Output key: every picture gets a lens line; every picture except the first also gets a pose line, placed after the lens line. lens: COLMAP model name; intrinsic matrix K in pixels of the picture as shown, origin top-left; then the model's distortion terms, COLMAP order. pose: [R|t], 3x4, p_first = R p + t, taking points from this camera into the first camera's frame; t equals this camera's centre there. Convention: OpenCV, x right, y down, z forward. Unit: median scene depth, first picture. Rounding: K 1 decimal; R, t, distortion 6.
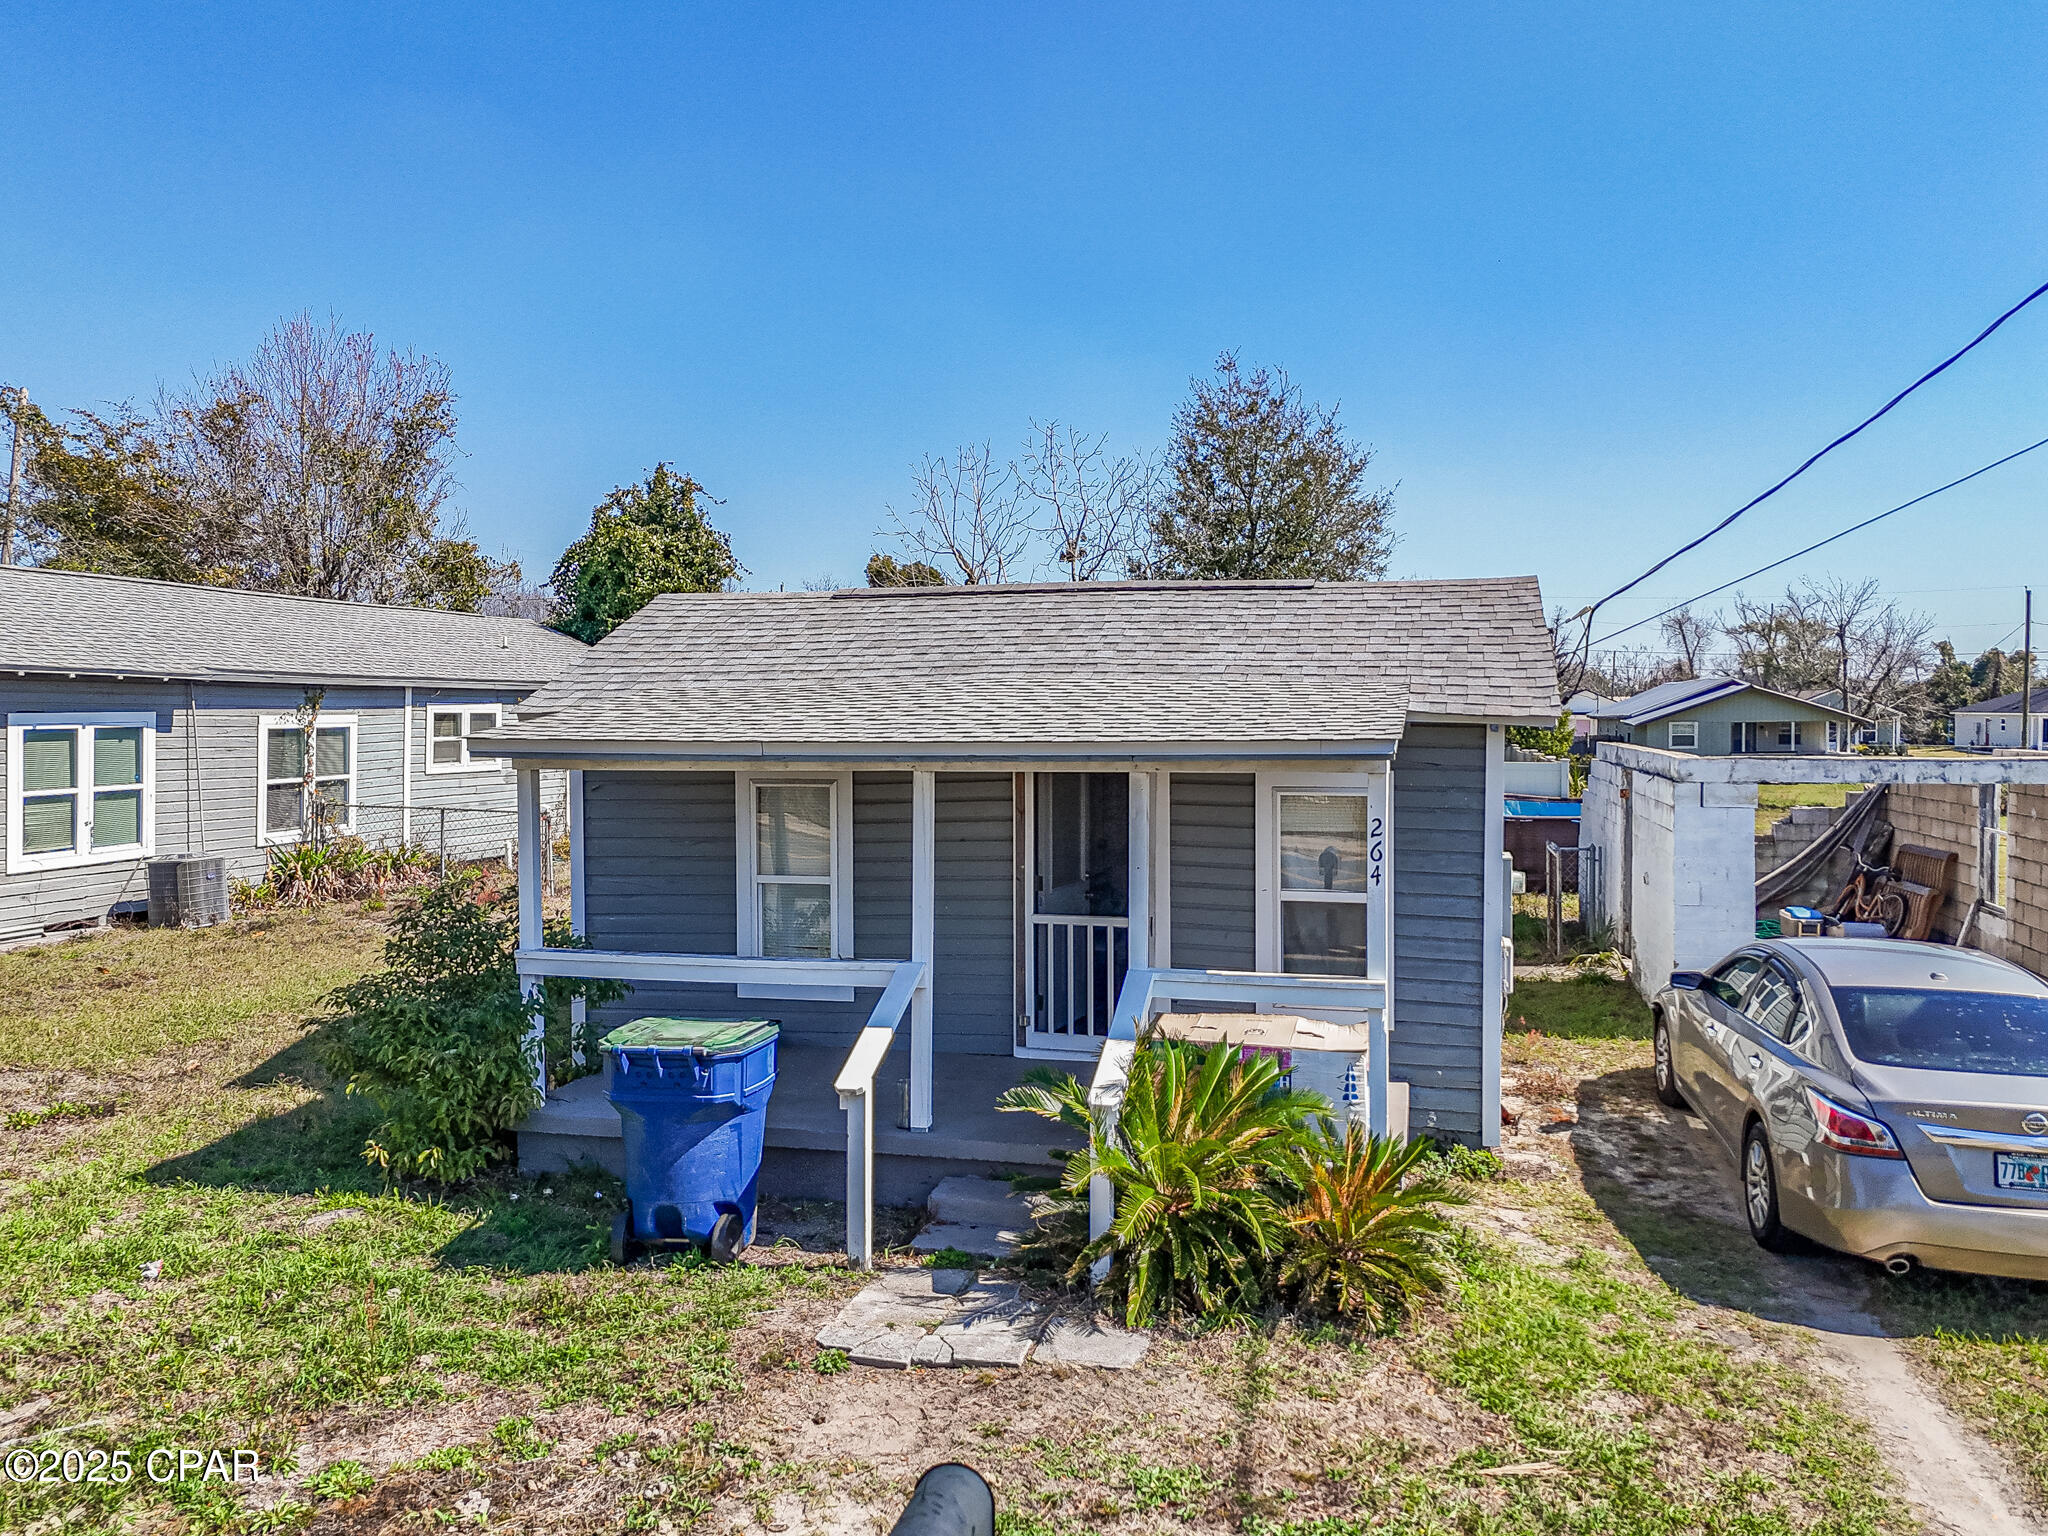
lens RADIAL K [[1538.5, 0, 955.8], [0, 1538.5, 762.5], [0, 0, 1]] dist [0.081890, -0.056717]
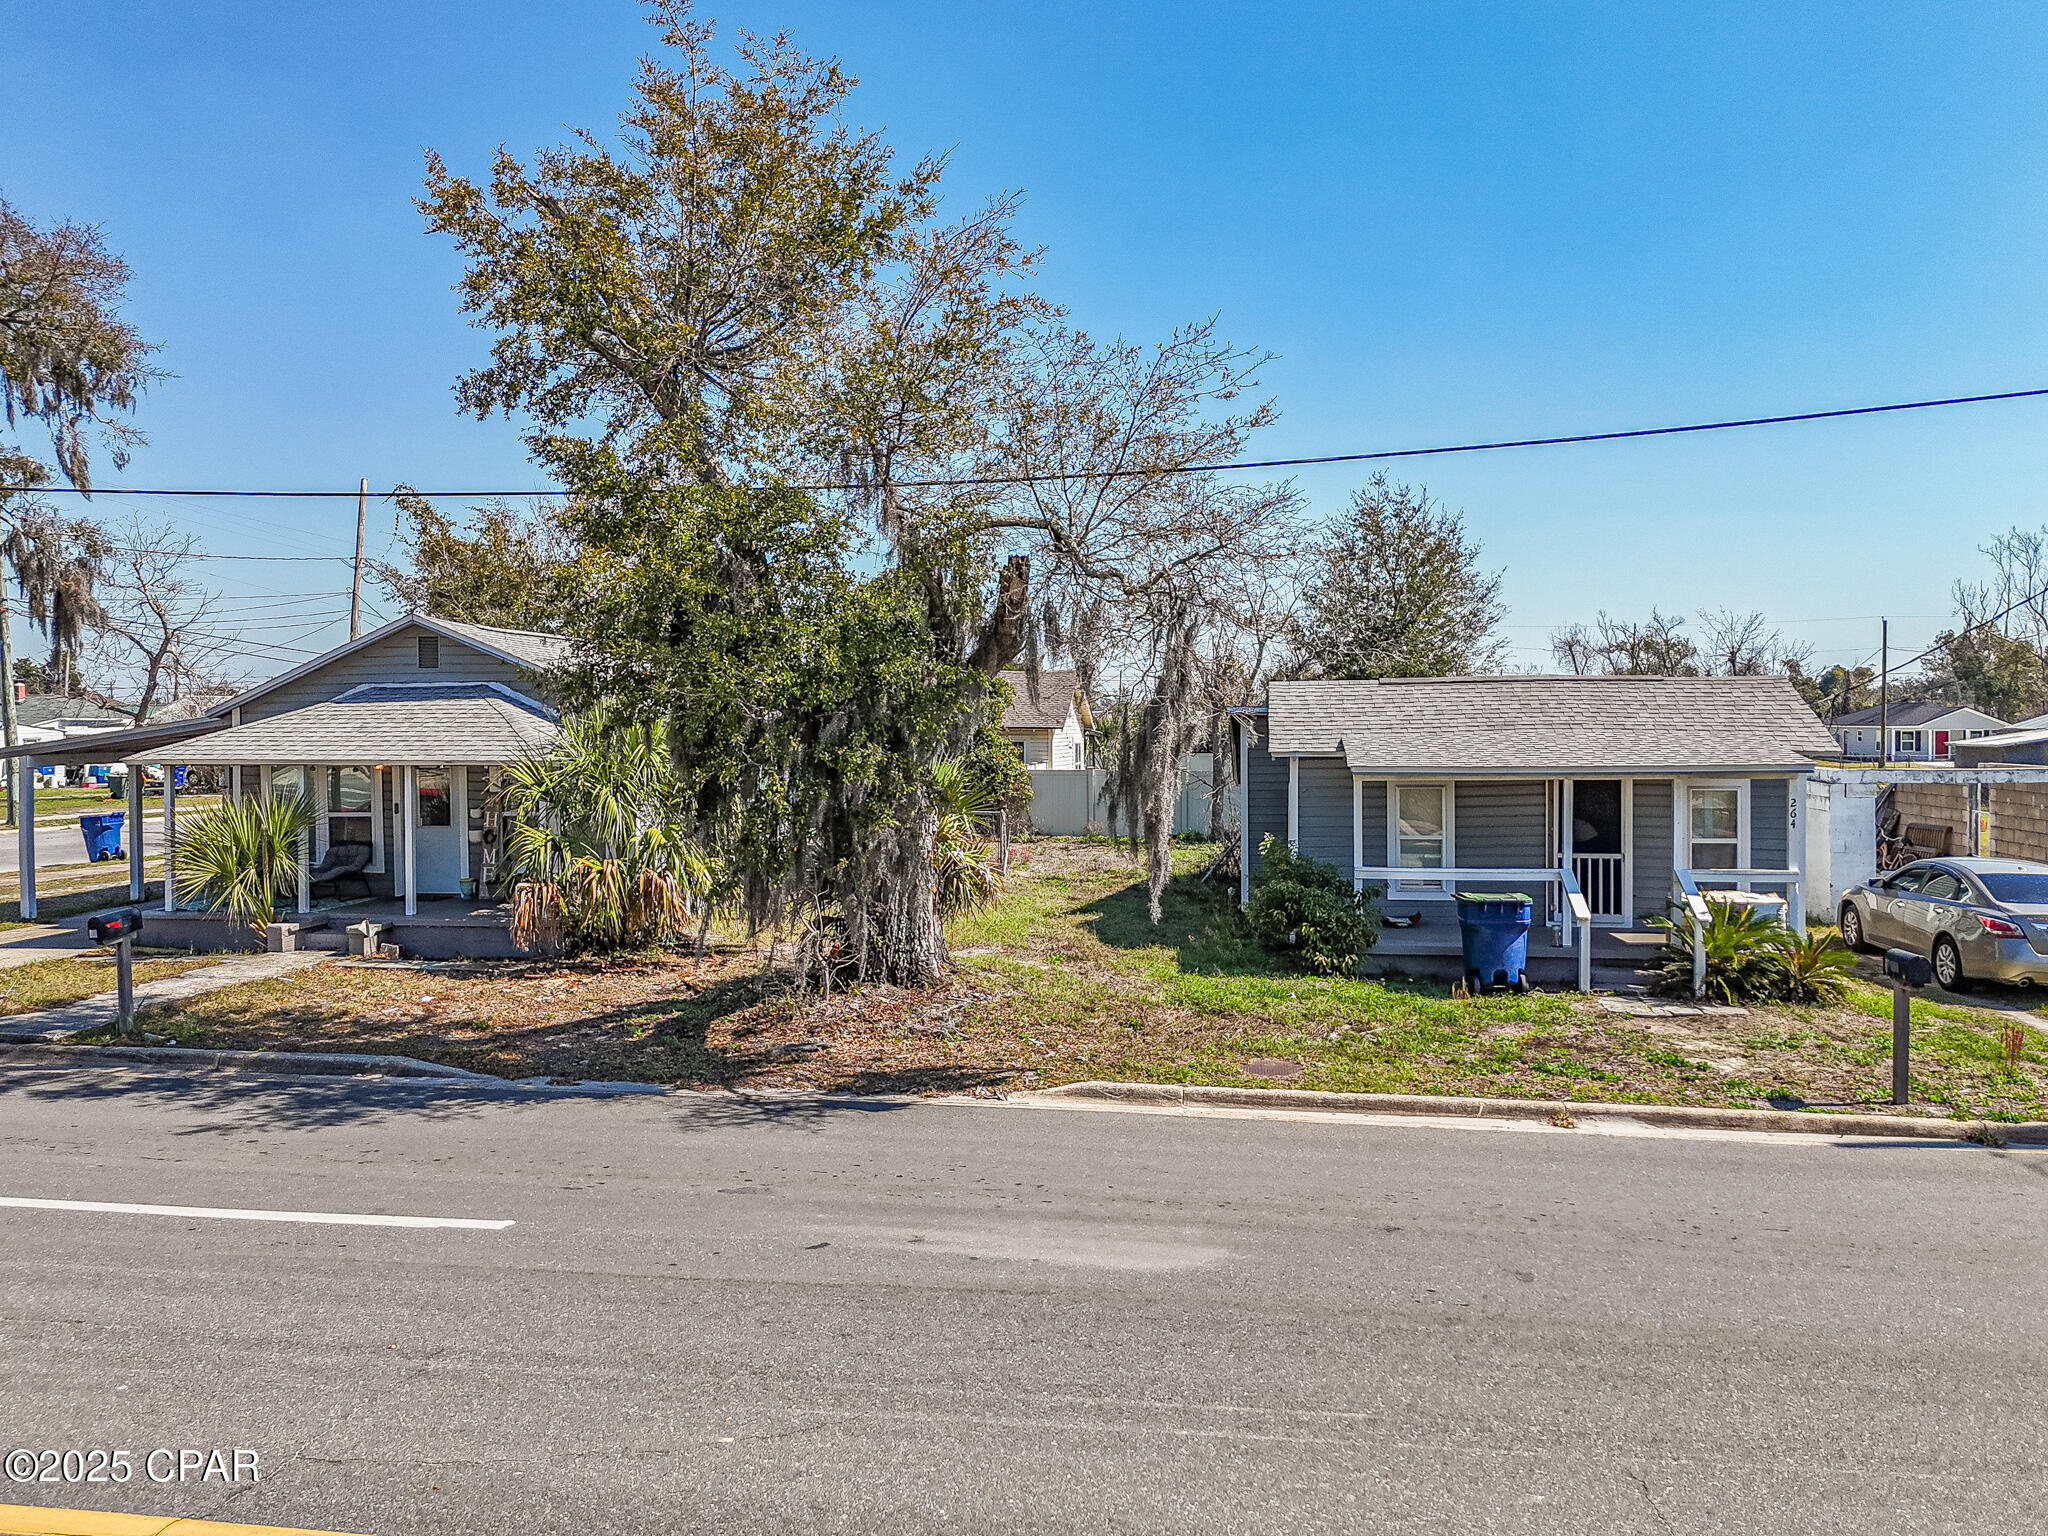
lens RADIAL K [[1538.5, 0, 955.8], [0, 1538.5, 762.5], [0, 0, 1]] dist [0.081890, -0.056717]
pose [[0.996907, -0.007769, 0.078202, -0.458467], [0.008511, 0.999922, -0.009165, -0.002409], [-0.078125, 0.009802, 0.996895, -0.481510]]
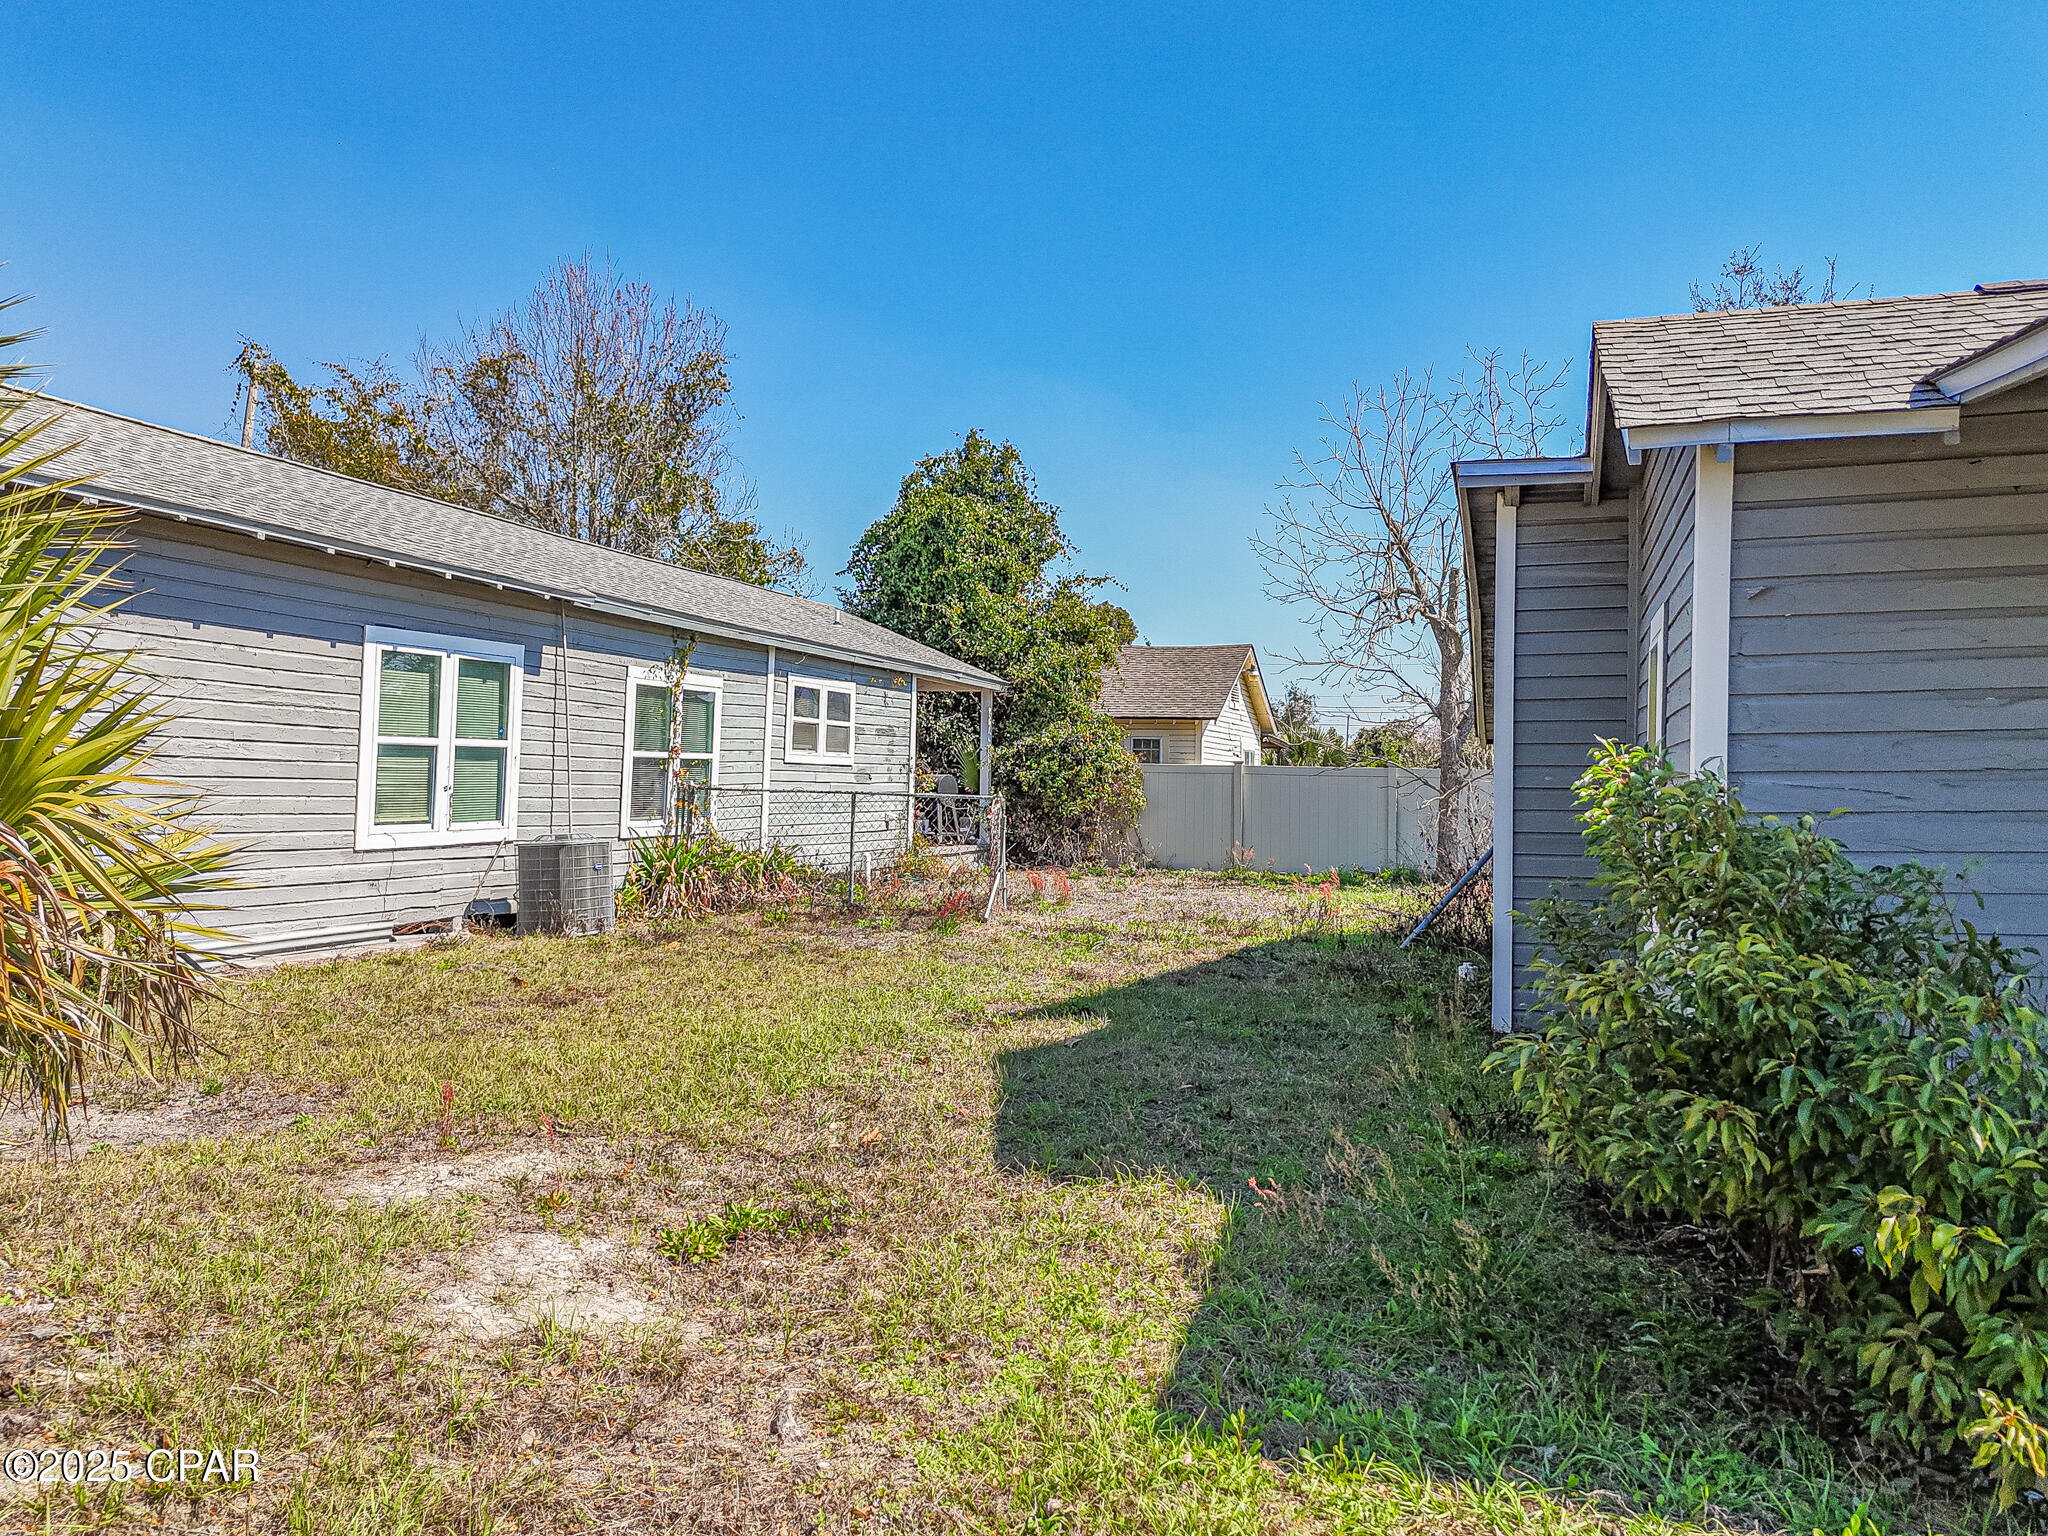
lens RADIAL K [[1538.5, 0, 955.8], [0, 1538.5, 762.5], [0, 0, 1]] dist [0.081890, -0.056717]
pose [[0.997711, 0.012137, -0.066526, -0.257878], [-0.015141, 0.998879, -0.044847, 0.053220], [0.065907, 0.045752, 0.996776, 0.283491]]
